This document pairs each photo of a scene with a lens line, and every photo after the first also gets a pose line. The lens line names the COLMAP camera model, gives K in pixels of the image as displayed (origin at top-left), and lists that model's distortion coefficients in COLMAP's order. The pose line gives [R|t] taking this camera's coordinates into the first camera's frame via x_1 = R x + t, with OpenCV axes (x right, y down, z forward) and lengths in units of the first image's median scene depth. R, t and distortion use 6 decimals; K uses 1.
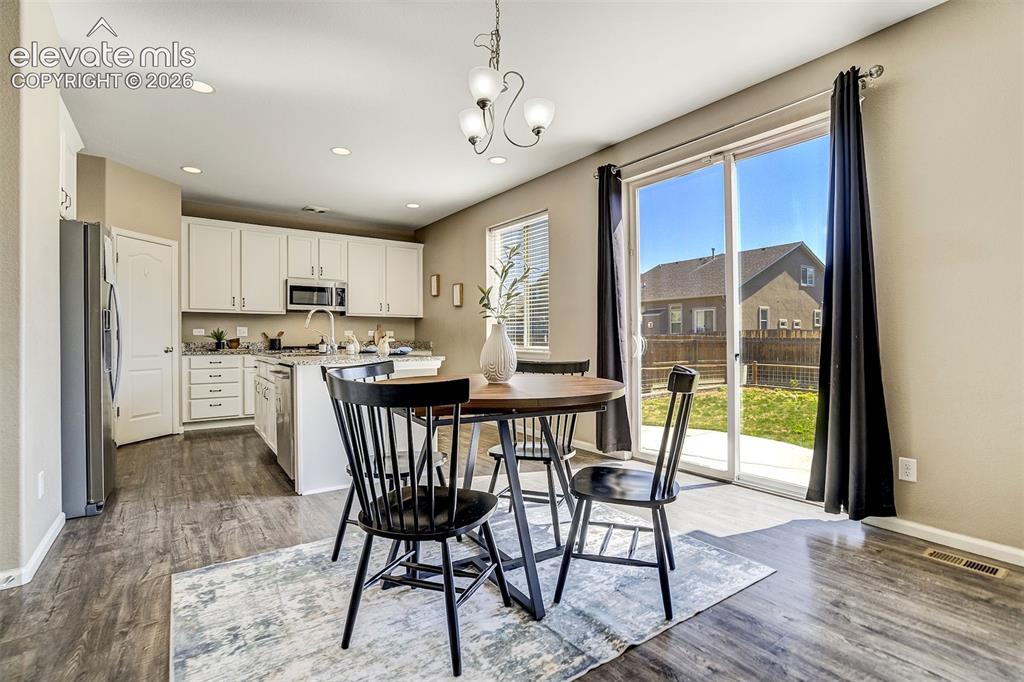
lens RADIAL K [[483.4, 0, 513.5], [0, 483.4, 337.1], [0, 0, 1]] dist [0.000239, 0.000517]
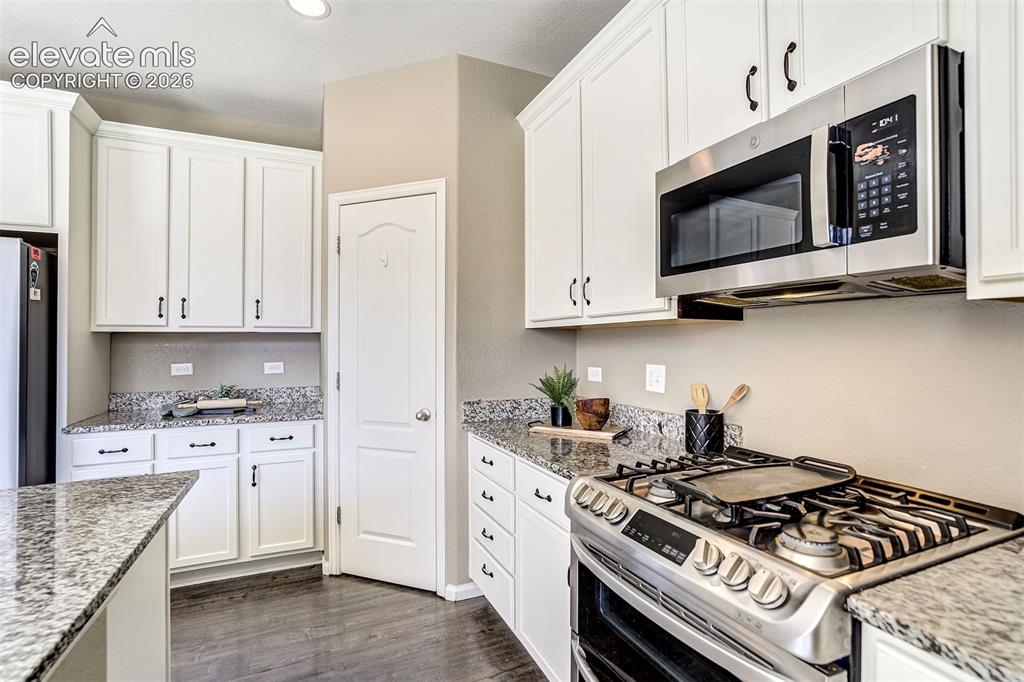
lens RADIAL K [[498.4, 0, 512.6], [0, 498.4, 344.4], [0, 0, 1]] dist [-0.003516, -0.000328]
pose [[-0.184094, 0.002832, -0.982905, -0.203498], [0.007307, 0.999972, 0.001512, -0.035060], [0.982882, -0.006904, -0.184109, 0.960127]]
